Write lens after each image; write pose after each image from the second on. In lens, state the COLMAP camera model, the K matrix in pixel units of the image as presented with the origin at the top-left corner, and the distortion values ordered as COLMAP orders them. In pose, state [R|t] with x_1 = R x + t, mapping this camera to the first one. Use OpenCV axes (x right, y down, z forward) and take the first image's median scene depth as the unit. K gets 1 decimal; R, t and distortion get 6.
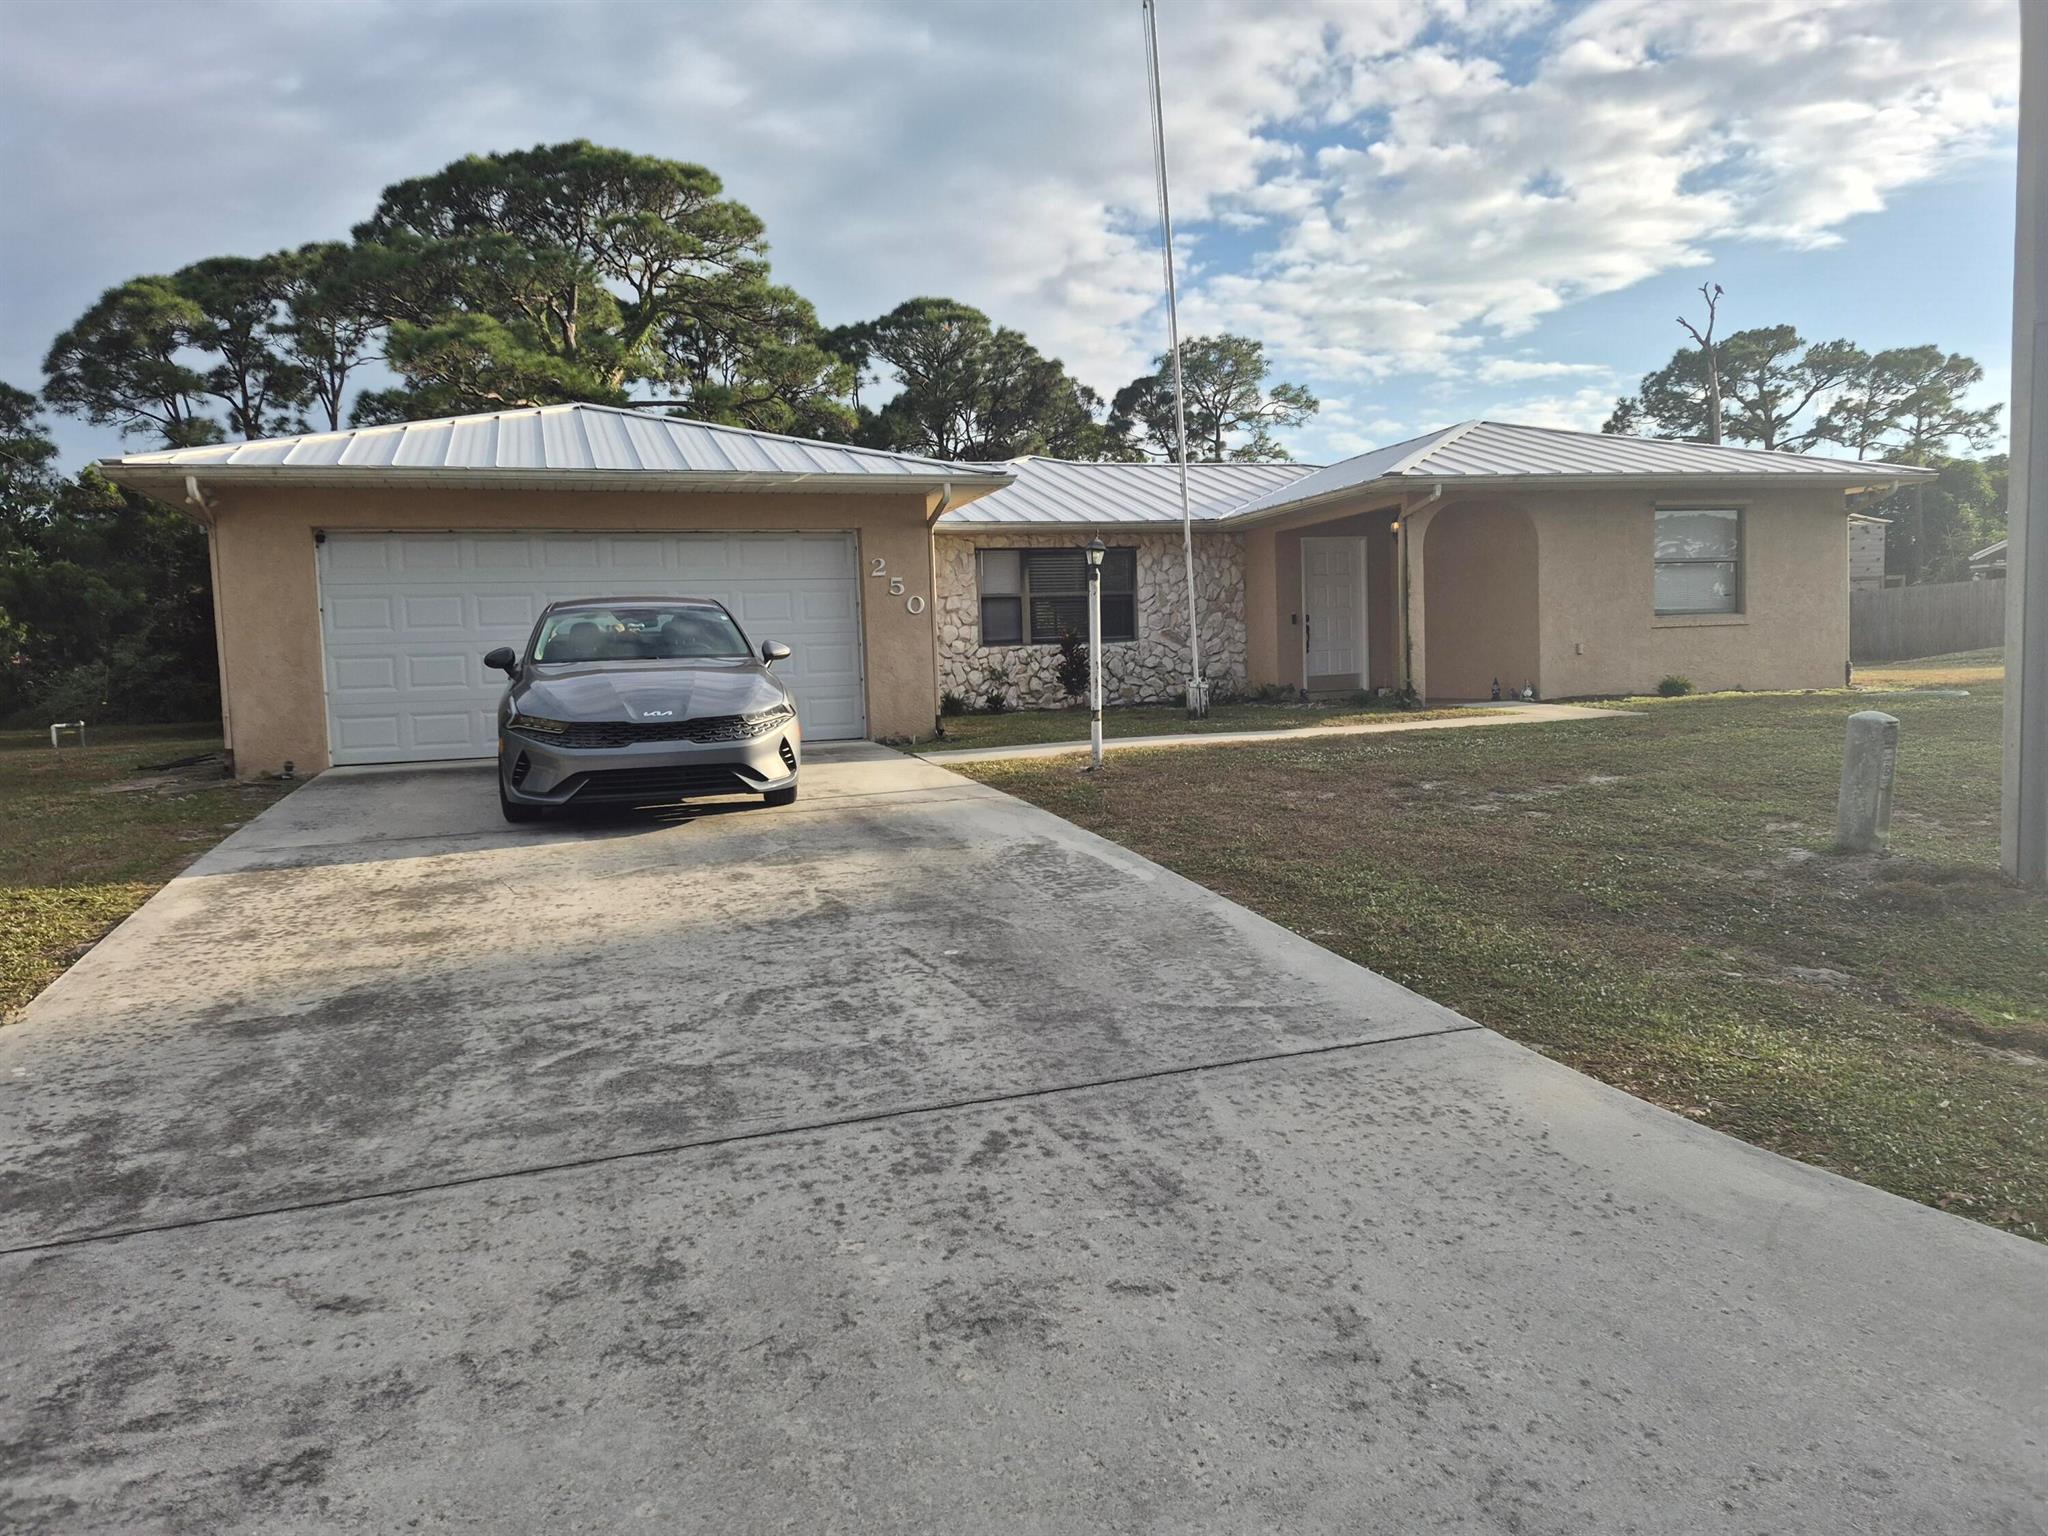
lens RADIAL K [[1435.3, 0, 1023.0], [0, 1435.3, 767.7], [0, 0, 1]] dist [0.076742, -0.071653]
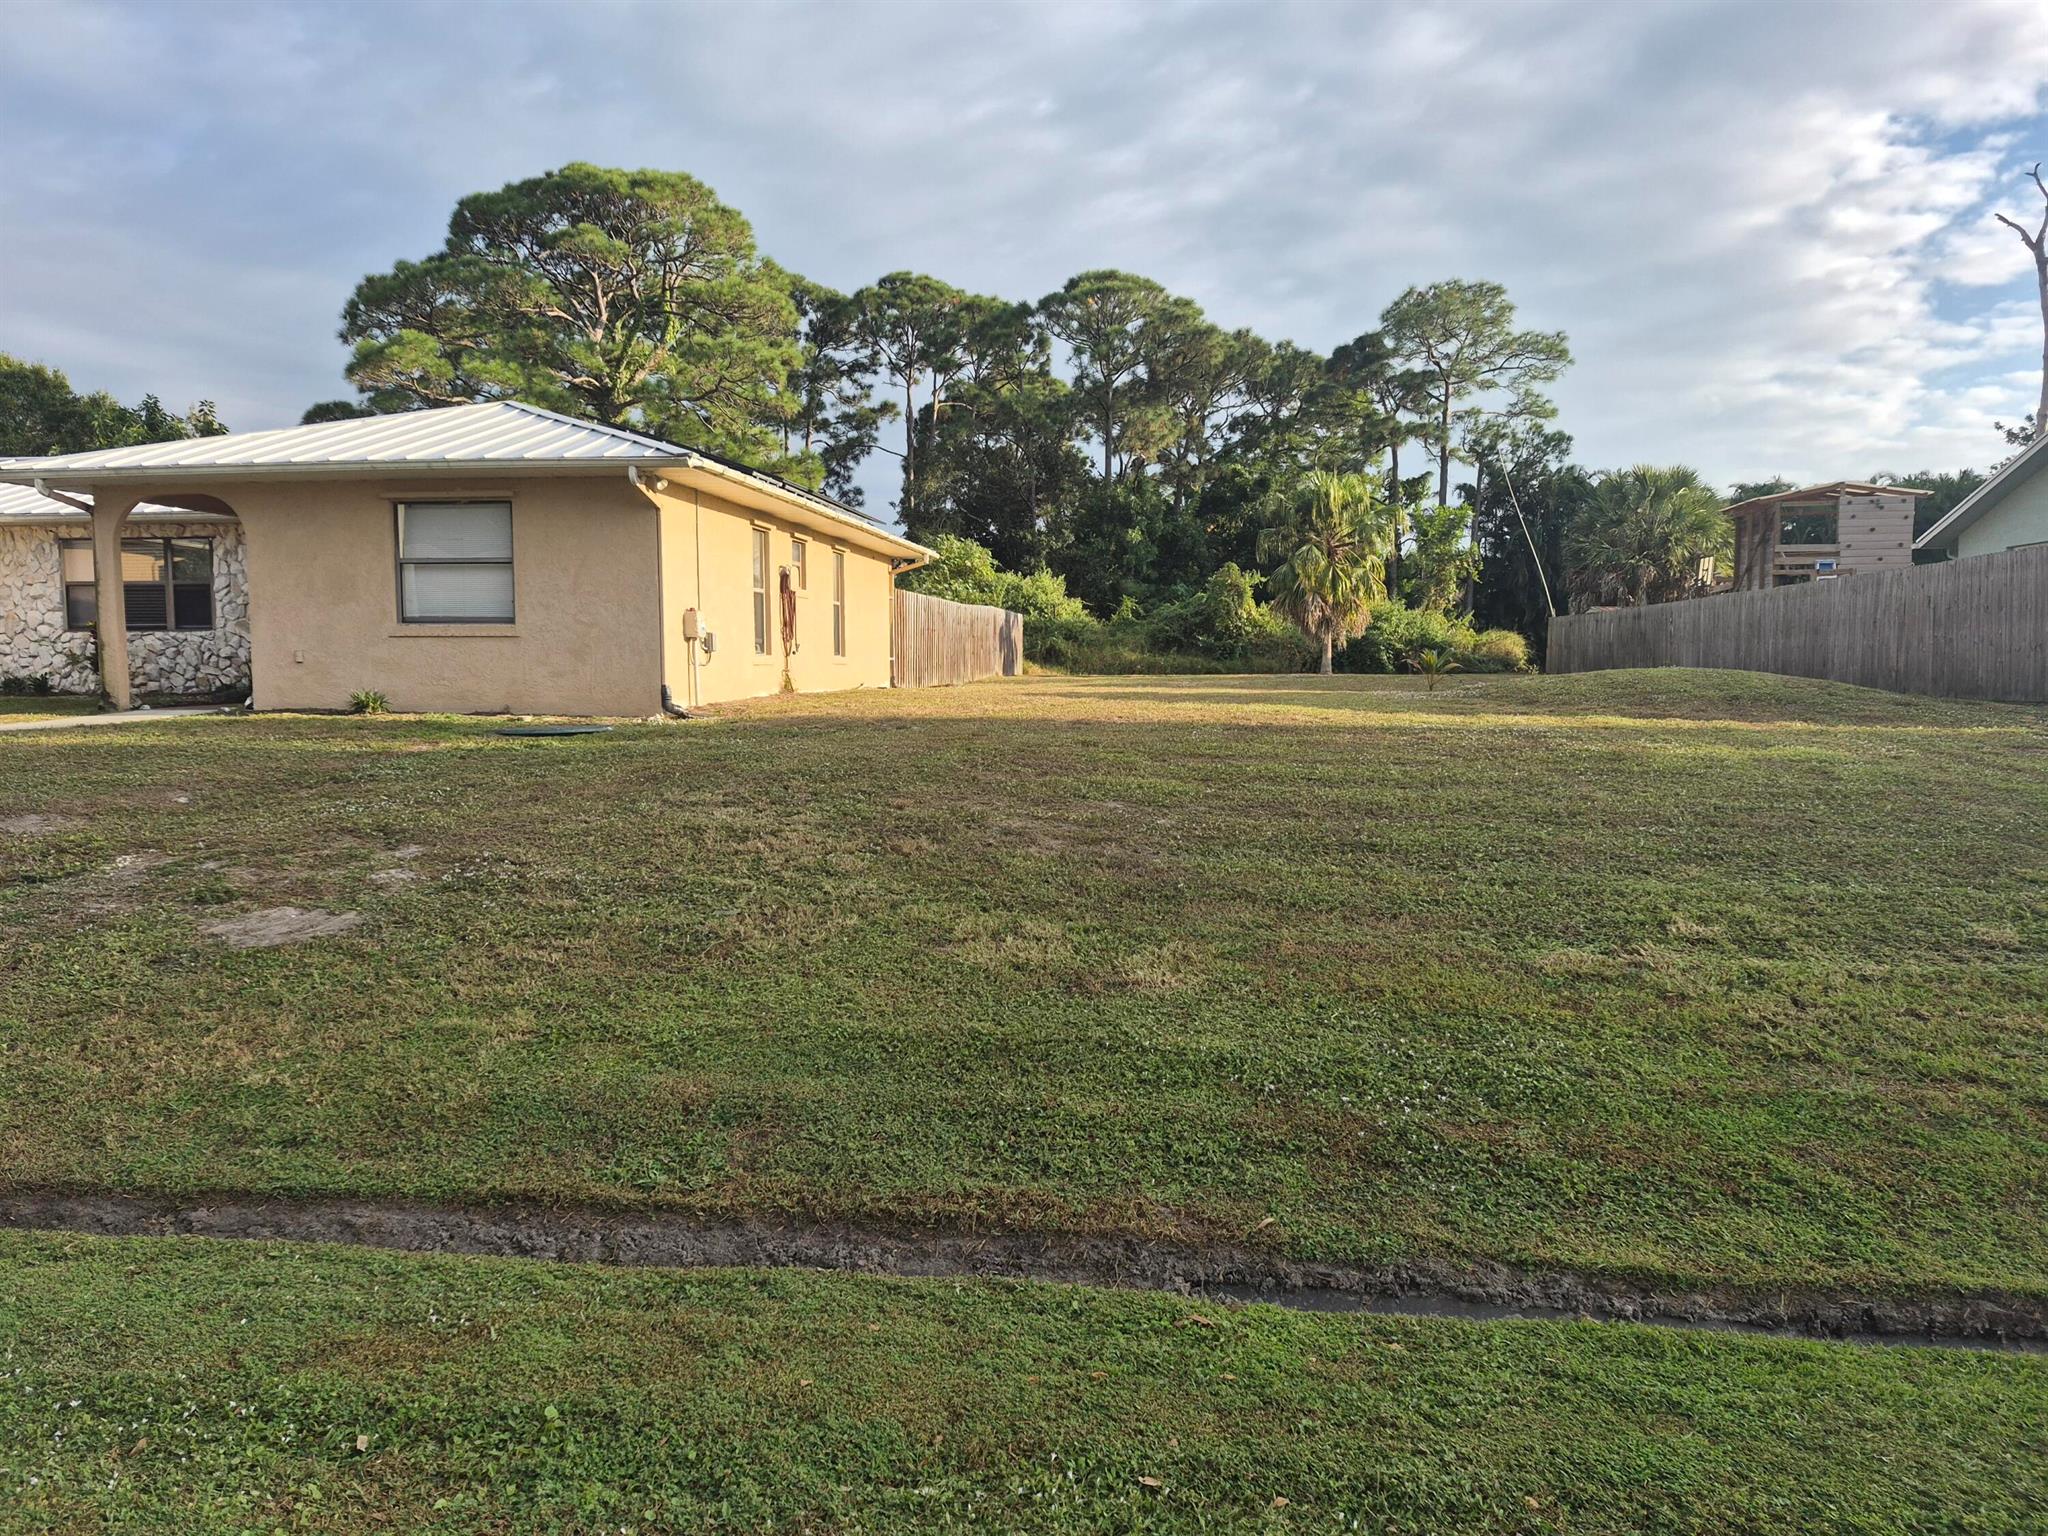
lens RADIAL K [[1435.3, 0, 1025.2], [0, 1435.3, 753.4], [0, 0, 1]] dist [0.076742, -0.071653]
pose [[0.892622, 0.067168, -0.445775, 1.067986], [-0.063003, 0.997720, 0.024176, -0.064425], [0.446383, 0.006506, 0.894819, 0.348439]]
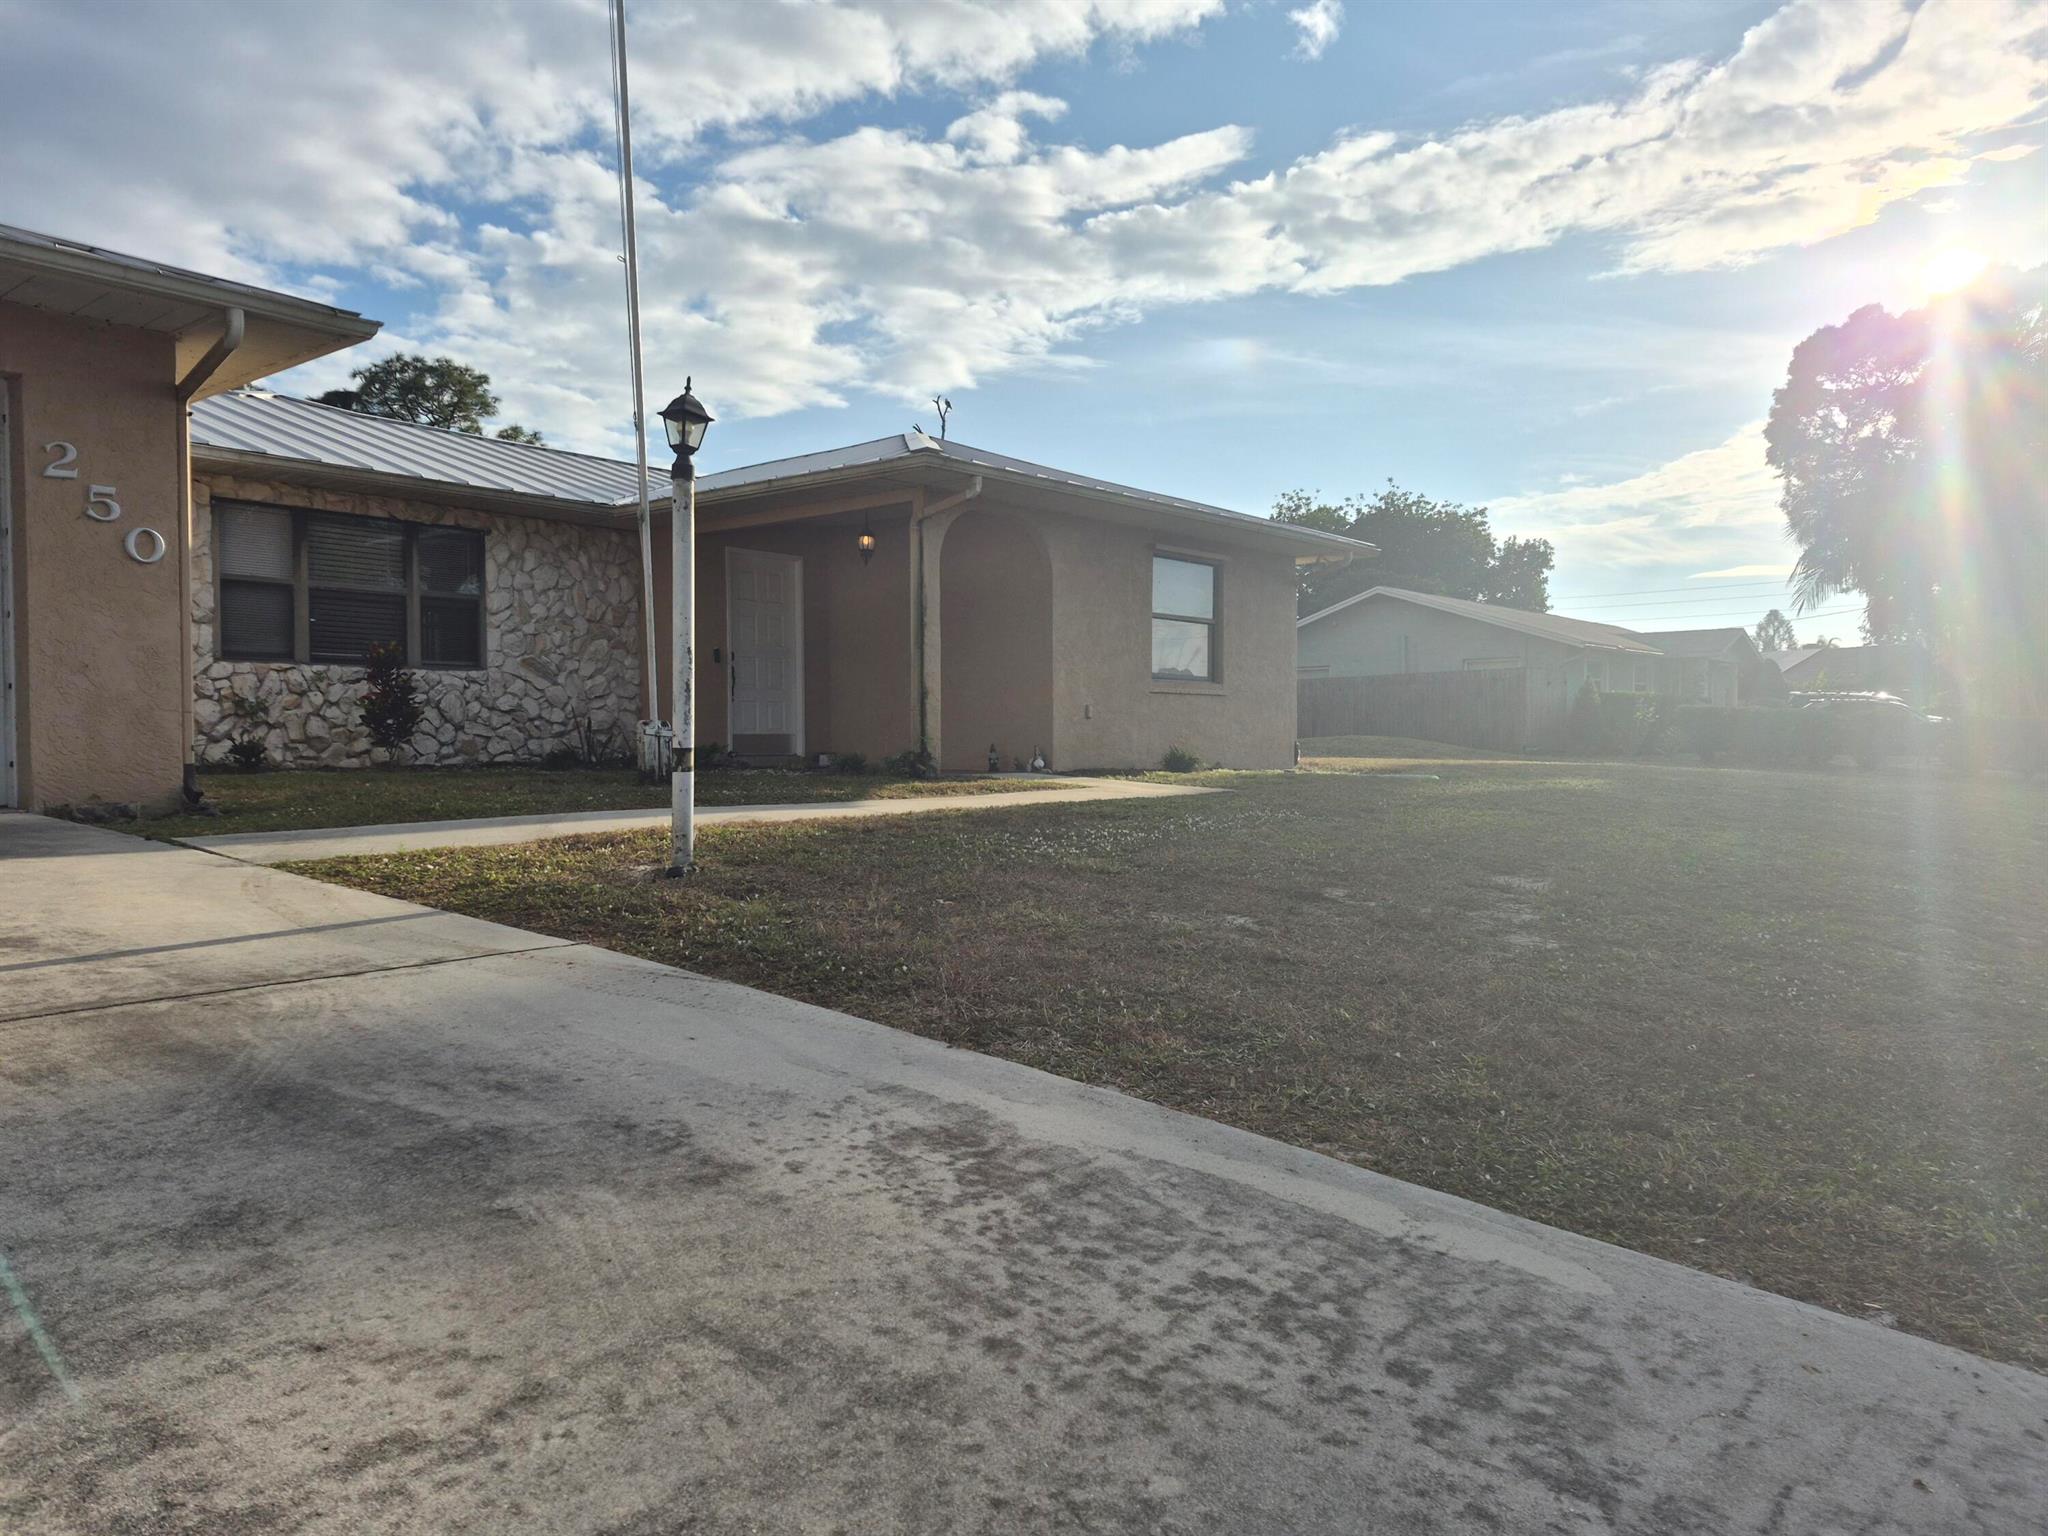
lens RADIAL K [[1435.3, 0, 1021.2], [0, 1435.3, 788.8], [0, 0, 1]] dist [0.076742, -0.071653]
pose [[0.848328, 0.021631, 0.529030, -0.065204], [0.002911, 0.998959, -0.045515, -0.002087], [-0.529464, 0.040152, 0.847382, 0.306503]]
